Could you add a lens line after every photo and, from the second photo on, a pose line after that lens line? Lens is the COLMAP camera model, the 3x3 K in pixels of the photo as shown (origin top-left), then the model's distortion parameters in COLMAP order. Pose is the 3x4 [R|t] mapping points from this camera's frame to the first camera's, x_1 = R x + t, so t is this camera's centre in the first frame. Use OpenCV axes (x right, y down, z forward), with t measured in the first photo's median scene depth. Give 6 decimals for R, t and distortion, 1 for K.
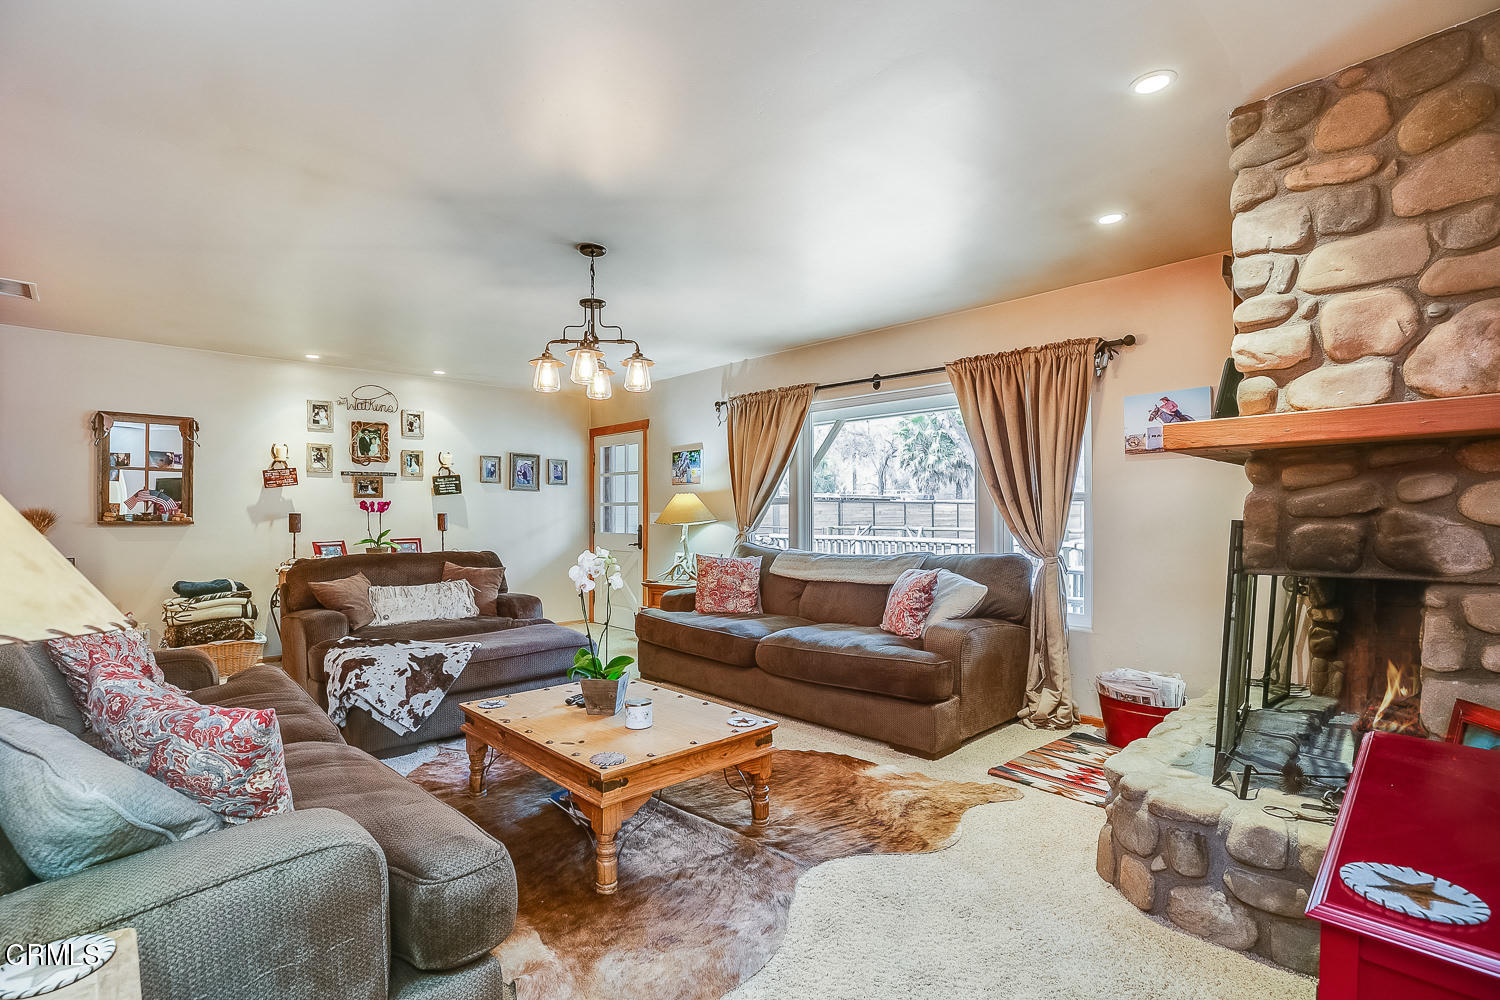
lens RADIAL K [[695.8, 0, 742.4], [0, 695.8, 496.3], [0, 0, 1]] dist [-0.040156, -0.000068]
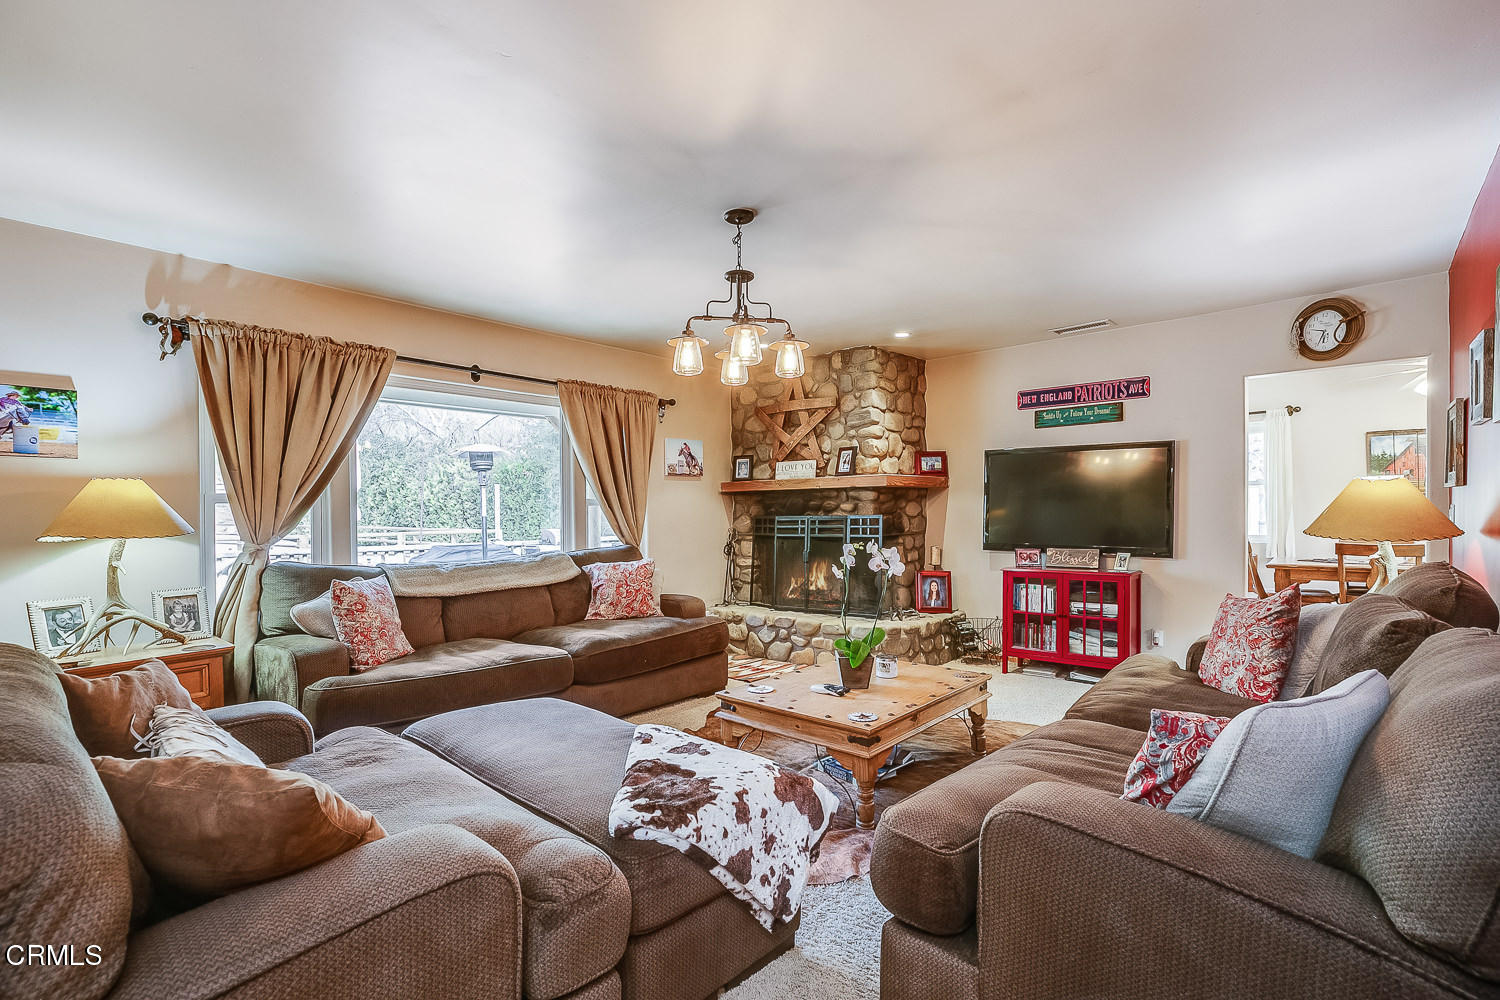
lens RADIAL K [[695.8, 0, 742.4], [0, 695.8, 496.3], [0, 0, 1]] dist [-0.040156, -0.000068]
pose [[-0.081677, 0.028914, 0.996239, -1.040119], [-0.011797, 0.999481, -0.029975, 0.029554], [-0.996589, -0.014201, -0.081294, 1.010121]]
